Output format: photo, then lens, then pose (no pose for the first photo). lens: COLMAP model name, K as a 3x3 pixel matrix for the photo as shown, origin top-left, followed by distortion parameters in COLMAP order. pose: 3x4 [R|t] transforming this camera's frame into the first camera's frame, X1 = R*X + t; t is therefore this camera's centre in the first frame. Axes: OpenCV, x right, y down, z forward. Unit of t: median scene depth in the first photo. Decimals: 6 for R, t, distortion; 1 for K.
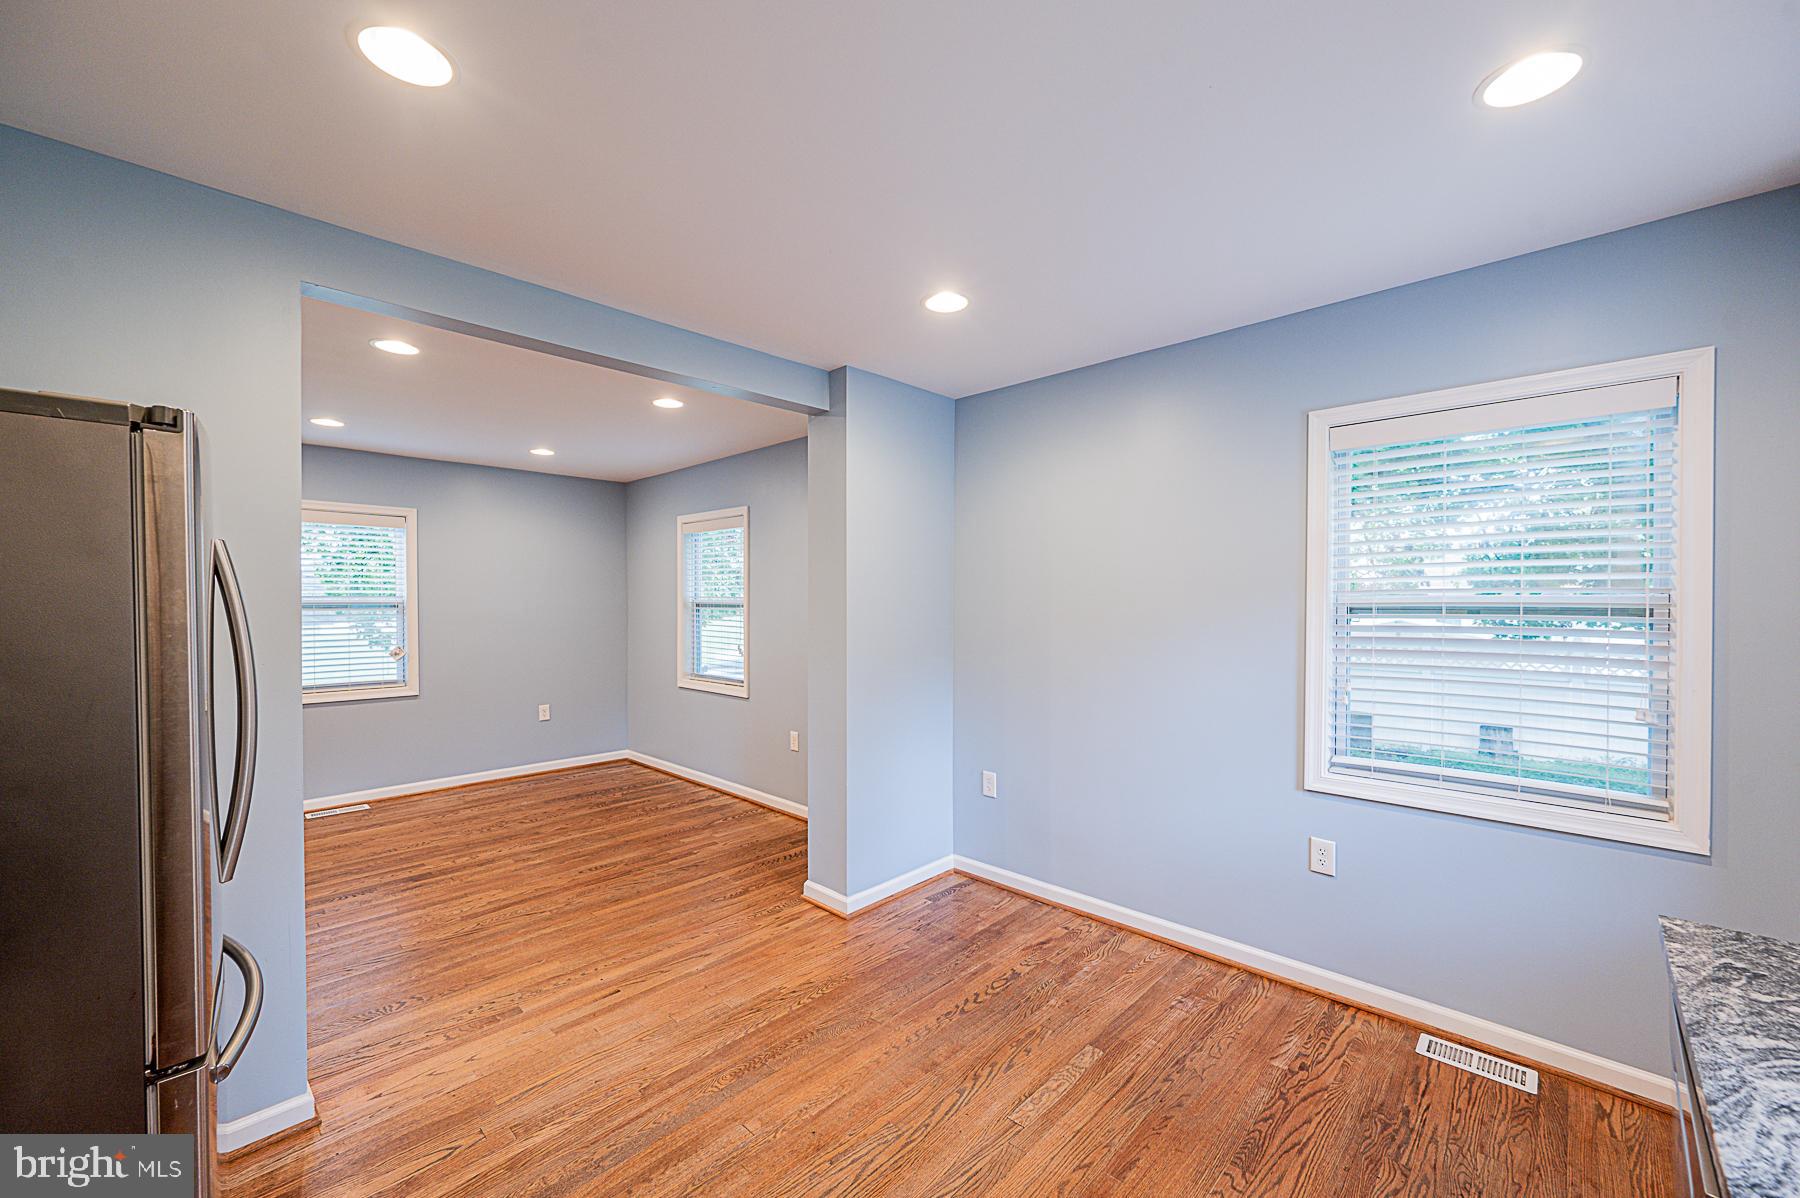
lens RADIAL K [[708.3, 0, 910.9], [0, 708.3, 597.3], [0, 0, 1]] dist [-0.007940, 0.000228]
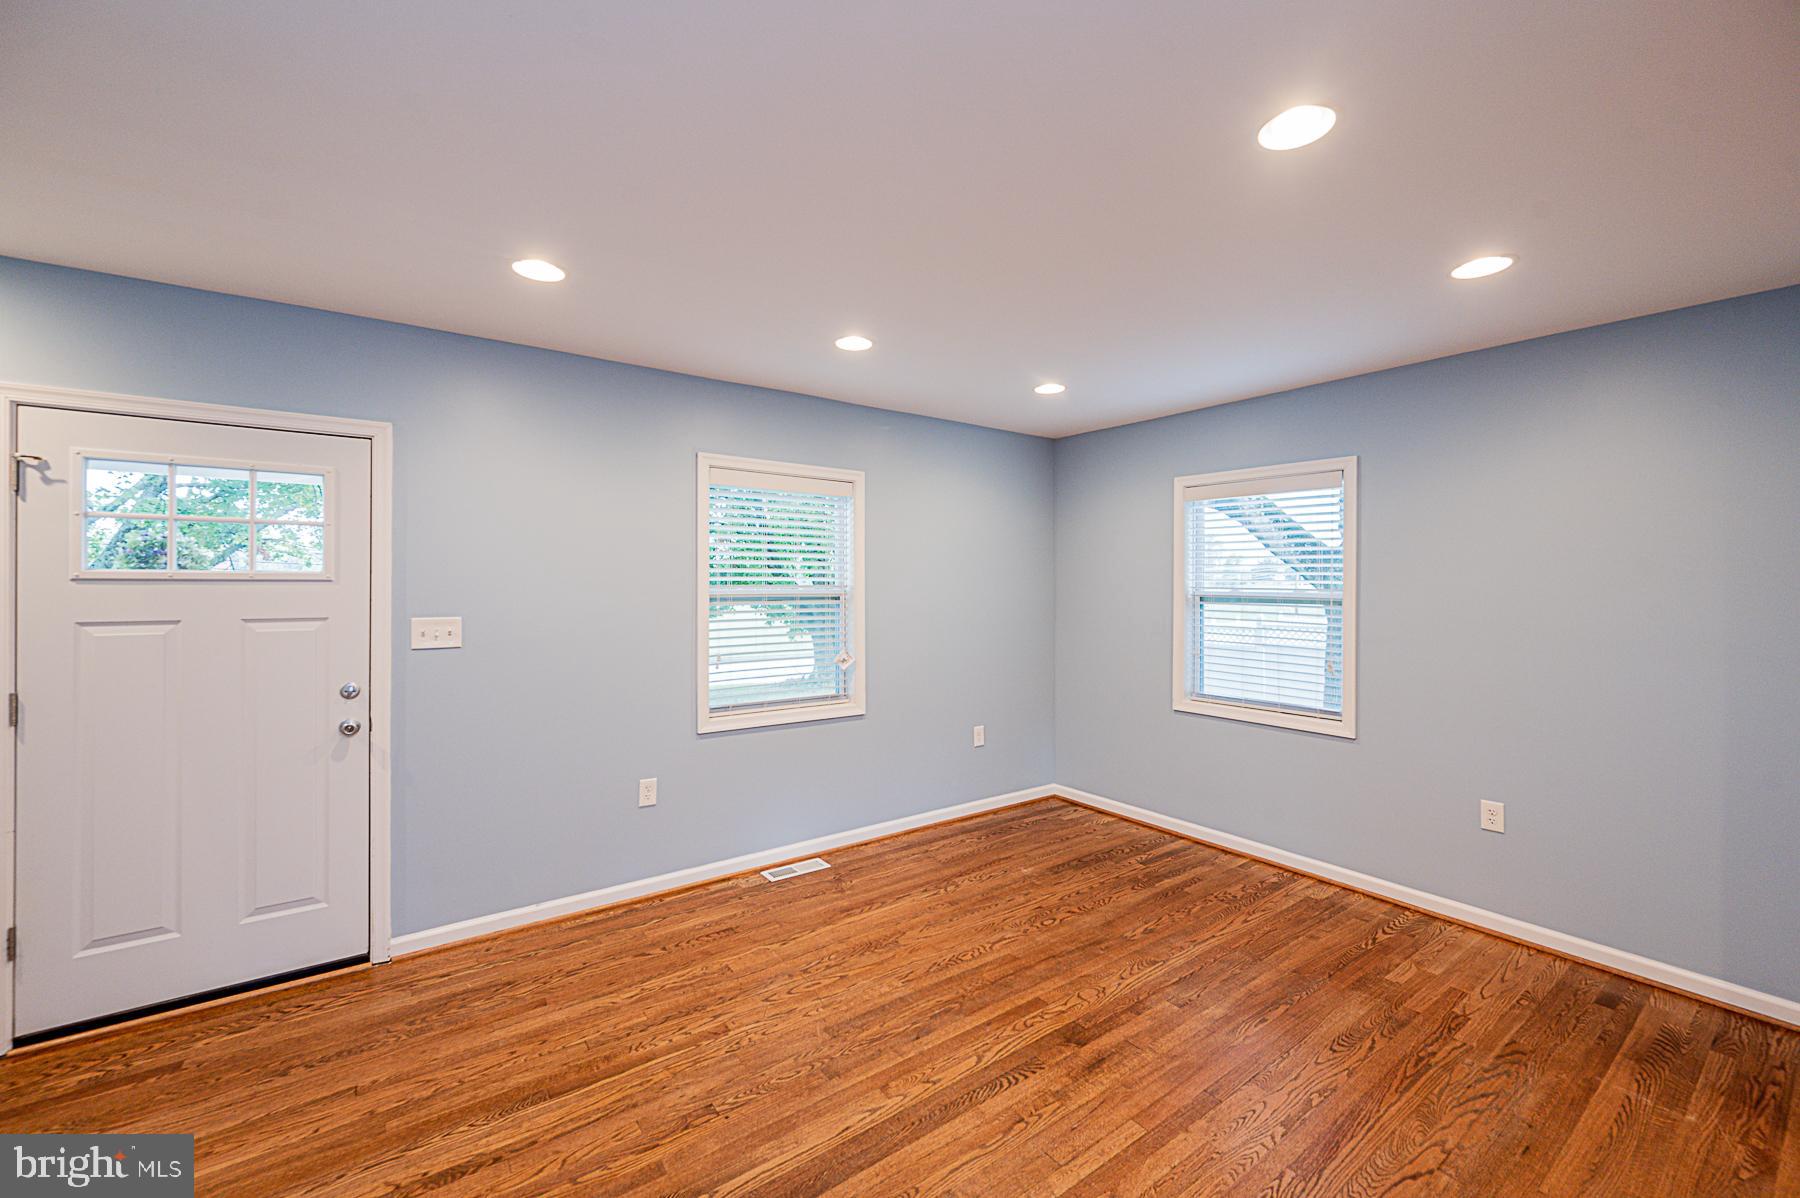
lens RADIAL K [[725.4, 0, 904.5], [0, 725.4, 587.2], [0, 0, 1]] dist [0.000854, -0.000181]
pose [[0.984224, 0.008266, -0.176735, -0.676438], [-0.007056, 0.999947, 0.007478, -0.006027], [0.176787, -0.006113, 0.984230, 0.309948]]
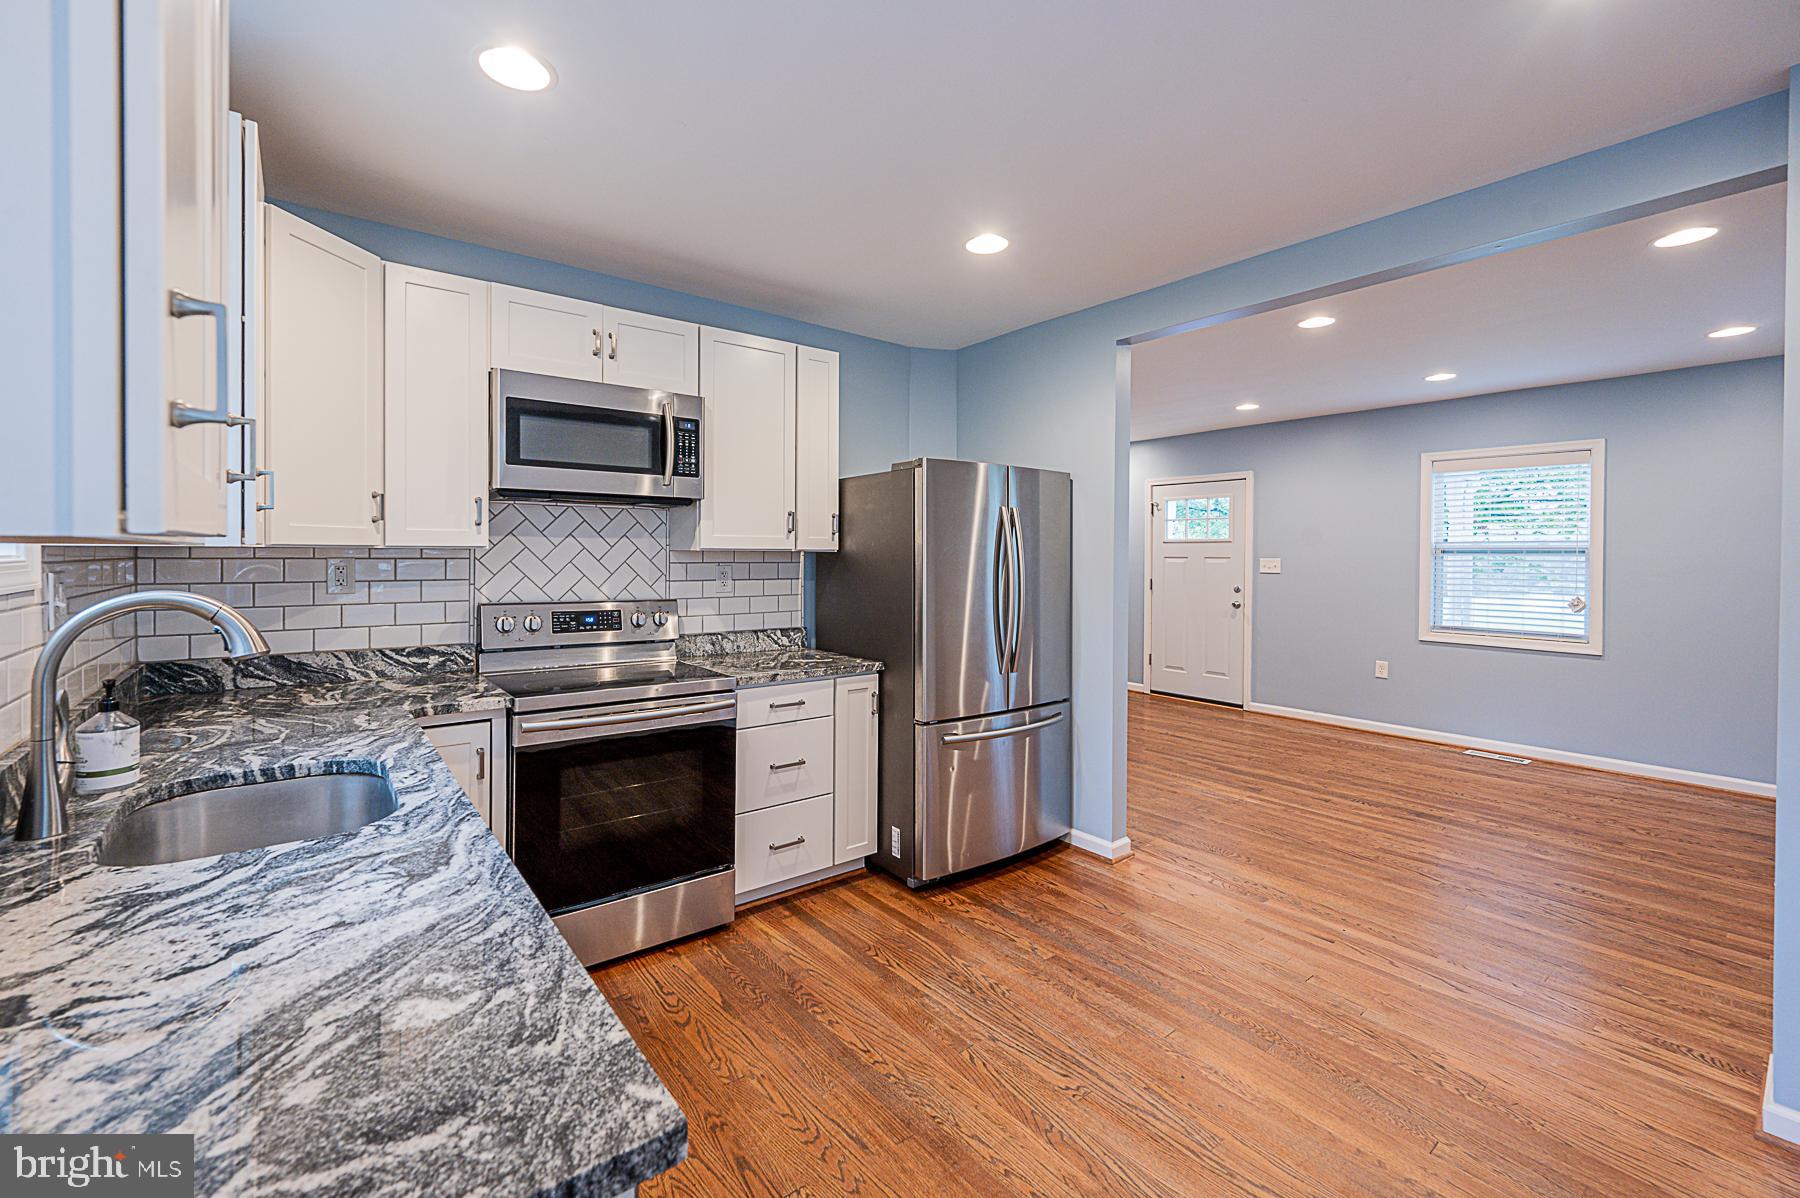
lens RADIAL K [[752.0, 0, 855.8], [0, 752.0, 555.8], [0, 0, 1]] dist [-0.001338, -0.000184]
pose [[-0.175398, 0.004037, -0.984489, 0.456764], [-0.001062, 0.999990, 0.004290, 0.020909], [0.984497, 0.001798, -0.175392, 0.355031]]
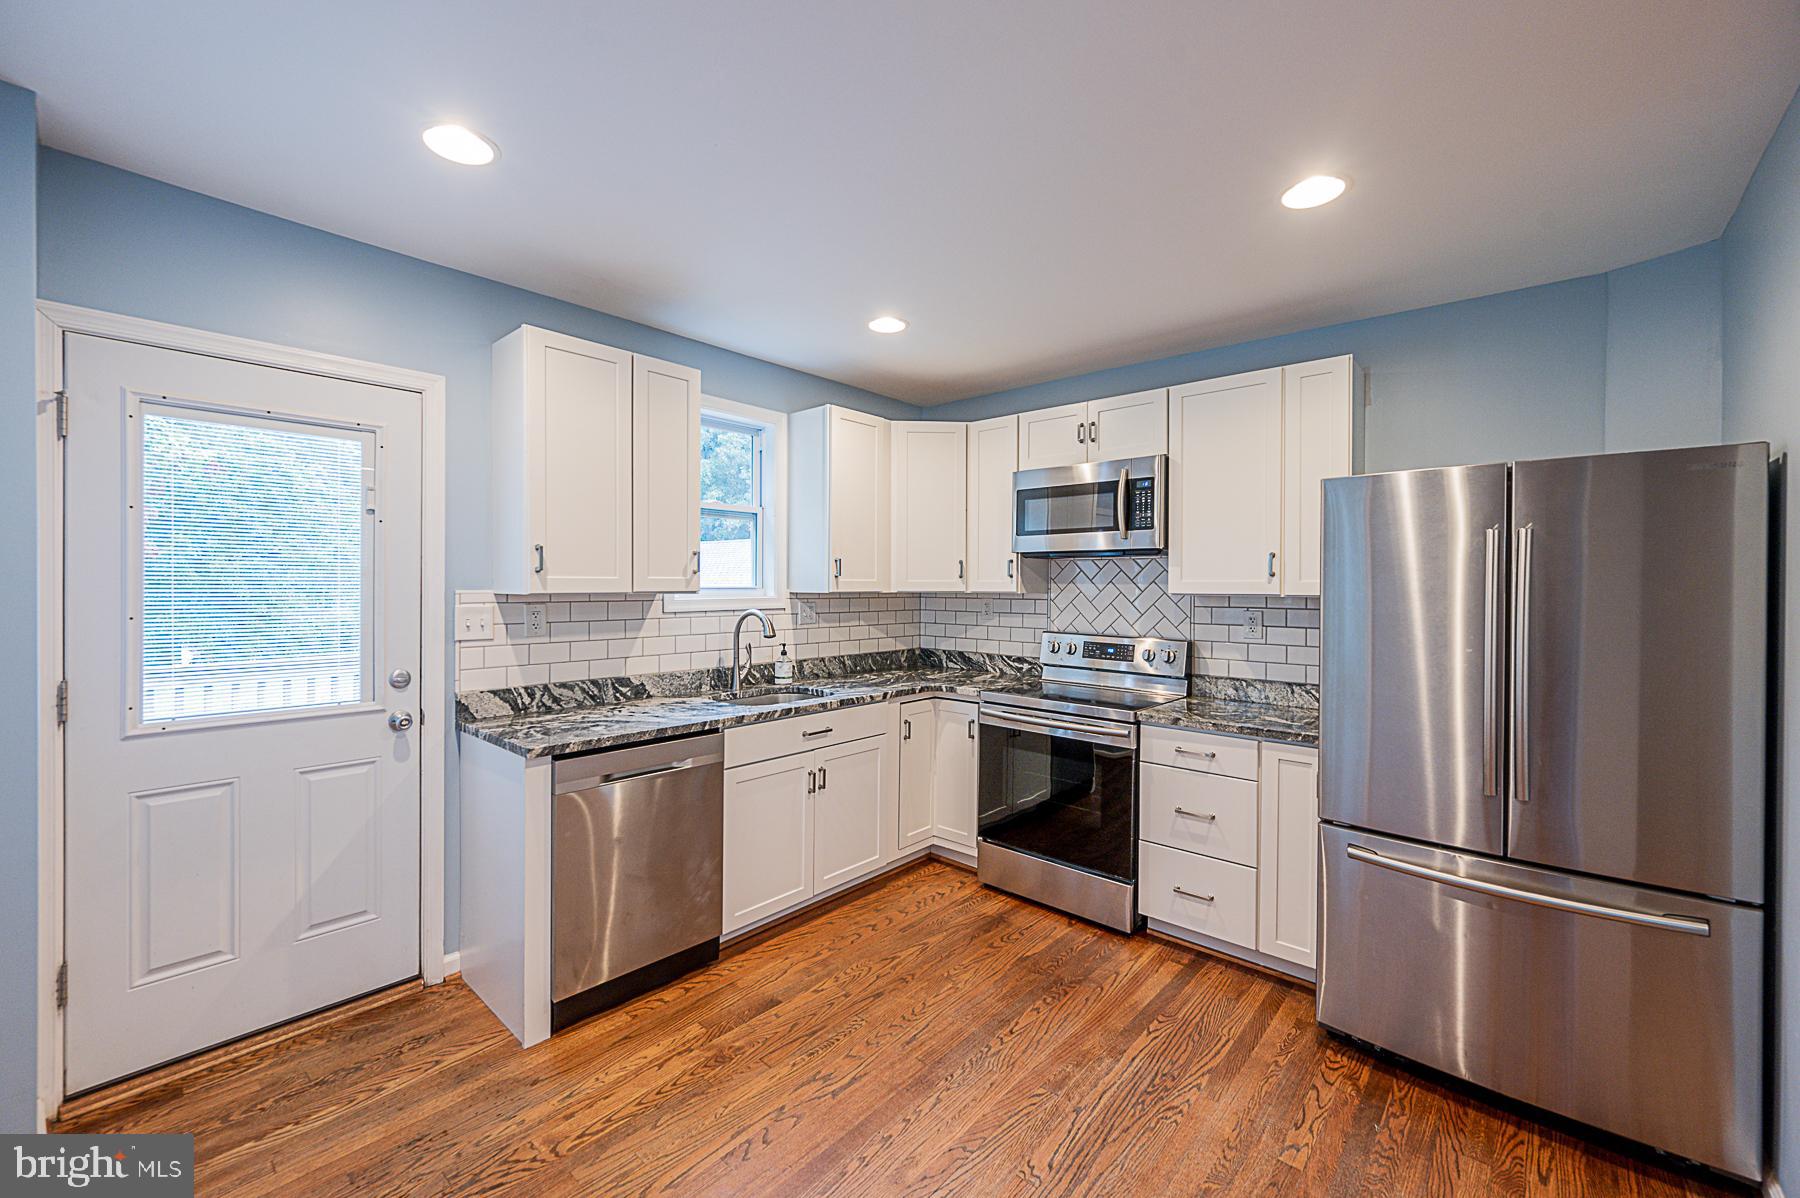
lens RADIAL K [[717.7, 0, 896.5], [0, 717.7, 586.9], [0, 0, 1]] dist [0.000895, -0.000184]
pose [[-0.999750, -0.003637, -0.022079, 0.051398], [-0.003583, 0.999991, -0.002465, 0.012785], [0.022087, -0.002385, -0.999753, 0.841795]]
